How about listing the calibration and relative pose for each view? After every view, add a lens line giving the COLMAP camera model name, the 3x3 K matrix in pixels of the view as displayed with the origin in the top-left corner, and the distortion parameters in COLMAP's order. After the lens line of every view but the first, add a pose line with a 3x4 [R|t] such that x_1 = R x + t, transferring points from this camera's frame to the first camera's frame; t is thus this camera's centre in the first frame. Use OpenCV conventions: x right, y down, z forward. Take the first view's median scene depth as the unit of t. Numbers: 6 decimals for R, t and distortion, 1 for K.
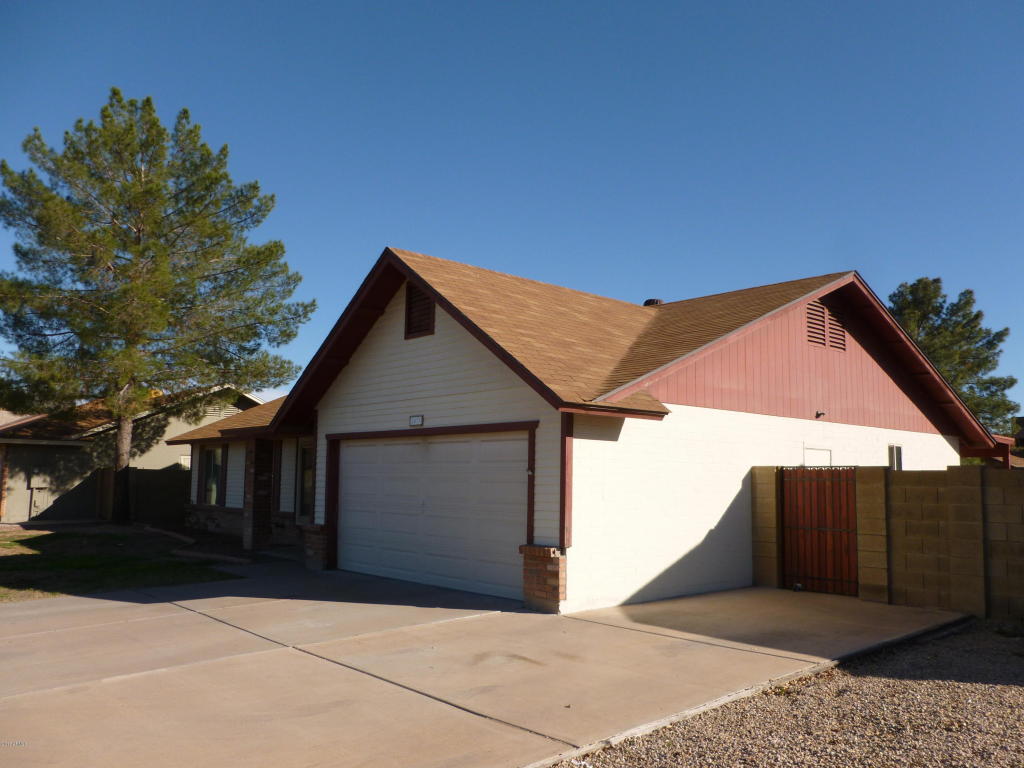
lens RADIAL K [[857.0, 0, 512.2], [0, 857.0, 382.1], [0, 0, 1]] dist [-0.061228, 0.030299]
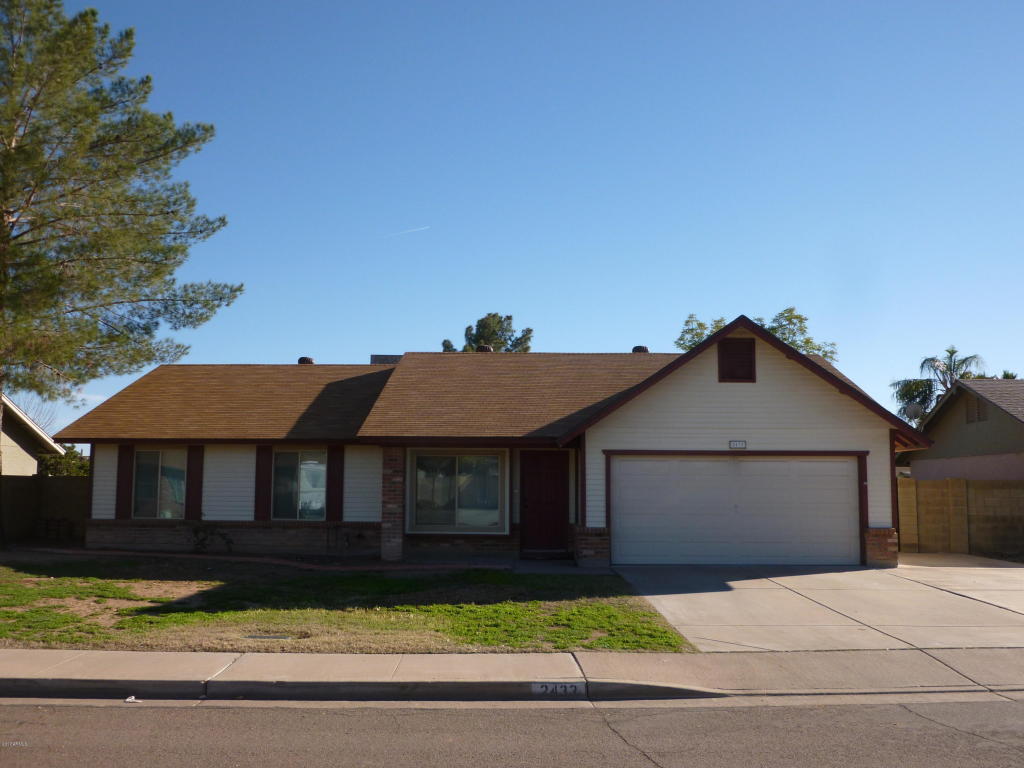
lens RADIAL K [[904.0, 0, 513.2], [0, 904.0, 387.7], [0, 0, 1]] dist [-0.044686, -0.008684]
pose [[0.684665, 0.068680, 0.725615, -1.384372], [-0.082152, 0.996478, -0.016801, 0.008368], [-0.724213, -0.048108, 0.687896, 0.278952]]
